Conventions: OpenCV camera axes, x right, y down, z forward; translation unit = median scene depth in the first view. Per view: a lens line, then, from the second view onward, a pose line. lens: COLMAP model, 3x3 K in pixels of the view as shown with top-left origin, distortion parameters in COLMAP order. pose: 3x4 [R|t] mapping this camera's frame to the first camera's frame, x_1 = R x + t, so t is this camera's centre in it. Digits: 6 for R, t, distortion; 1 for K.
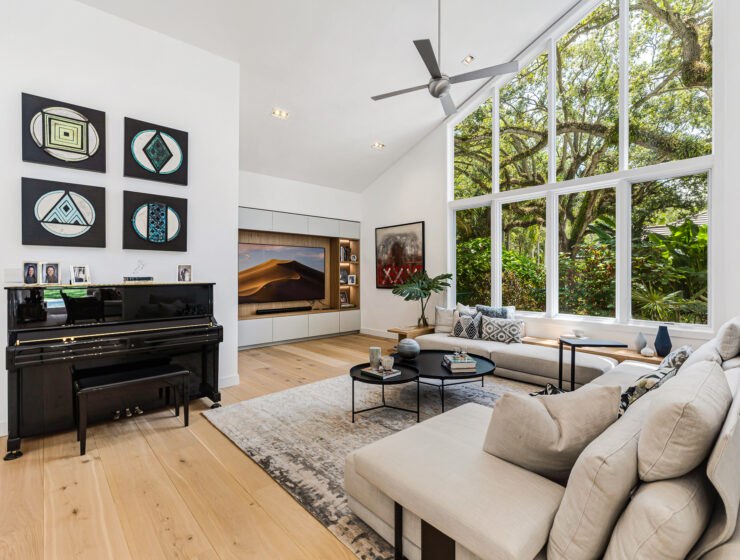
lens RADIAL K [[347.5, 0, 364.2], [0, 347.5, 278.6], [0, 0, 1]] dist [-0.000567, 0.000027]
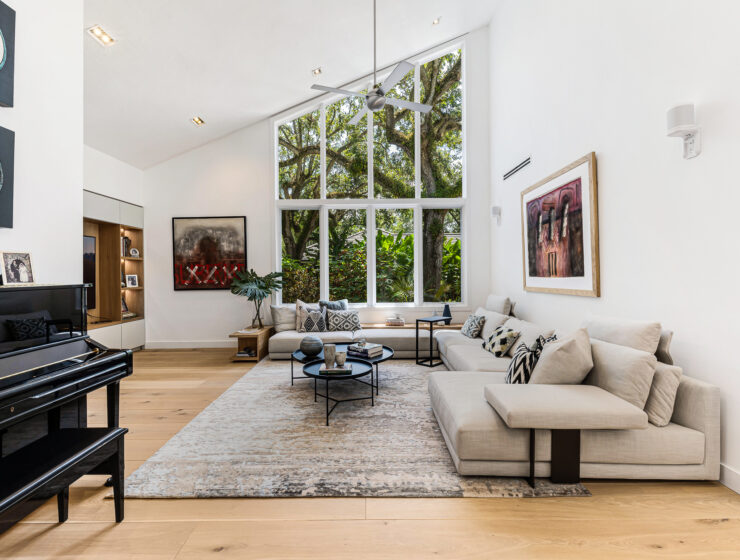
lens RADIAL K [[347.5, 0, 364.2], [0, 347.5, 278.6], [0, 0, 1]] dist [-0.000567, 0.000027]
pose [[0.683025, -0.015114, 0.730239, -0.341978], [0.017892, 0.999832, 0.003958, 0.005760], [-0.730176, 0.010362, 0.683181, 0.144977]]
